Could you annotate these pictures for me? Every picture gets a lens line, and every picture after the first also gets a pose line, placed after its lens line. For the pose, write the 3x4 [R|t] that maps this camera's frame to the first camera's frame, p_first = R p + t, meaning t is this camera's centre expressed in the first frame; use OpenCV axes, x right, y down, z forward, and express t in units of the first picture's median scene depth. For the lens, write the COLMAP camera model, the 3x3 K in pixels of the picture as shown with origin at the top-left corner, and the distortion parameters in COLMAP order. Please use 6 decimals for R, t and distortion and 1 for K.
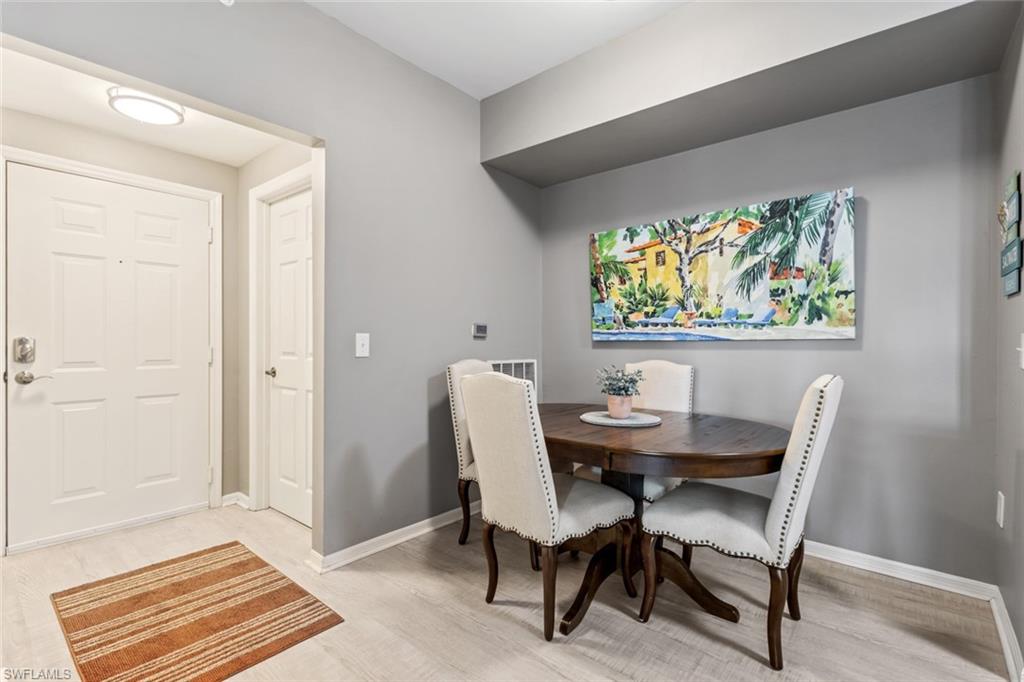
lens RADIAL K [[471.9, 0, 514.3], [0, 471.9, 345.2], [0, 0, 1]] dist [-0.000516, 0.001238]
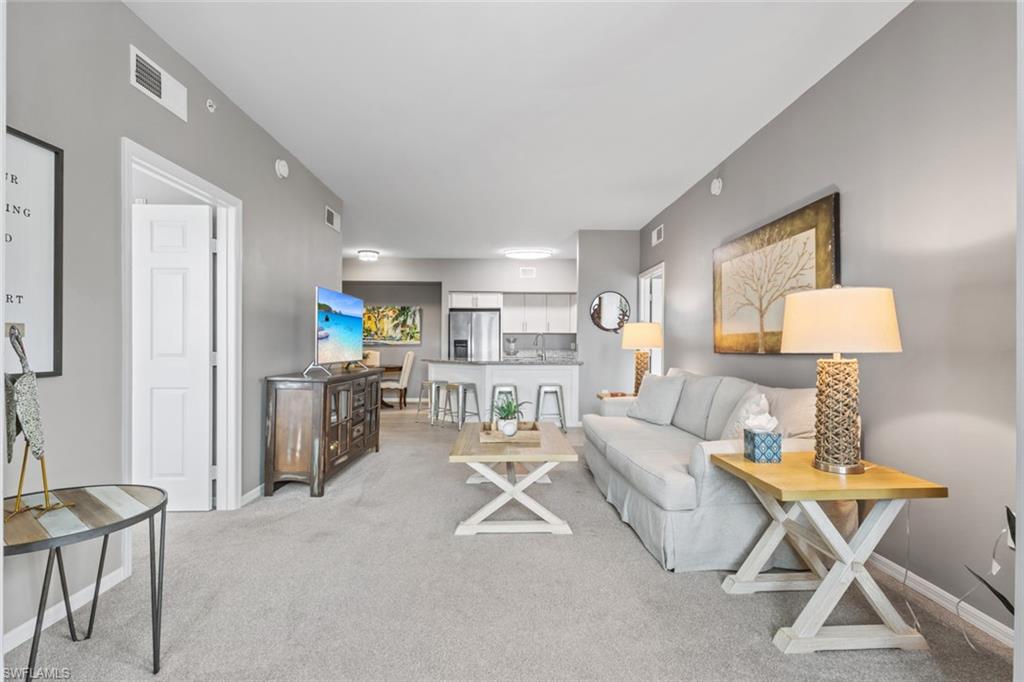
lens RADIAL K [[471.9, 0, 504.6], [0, 471.9, 344.9], [0, 0, 1]] dist [-0.000516, 0.001238]
pose [[0.763354, 0.003503, 0.645971, -1.145959], [0.000927, 0.999978, -0.006519, 0.016976], [-0.645980, 0.005575, 0.763334, -2.197190]]
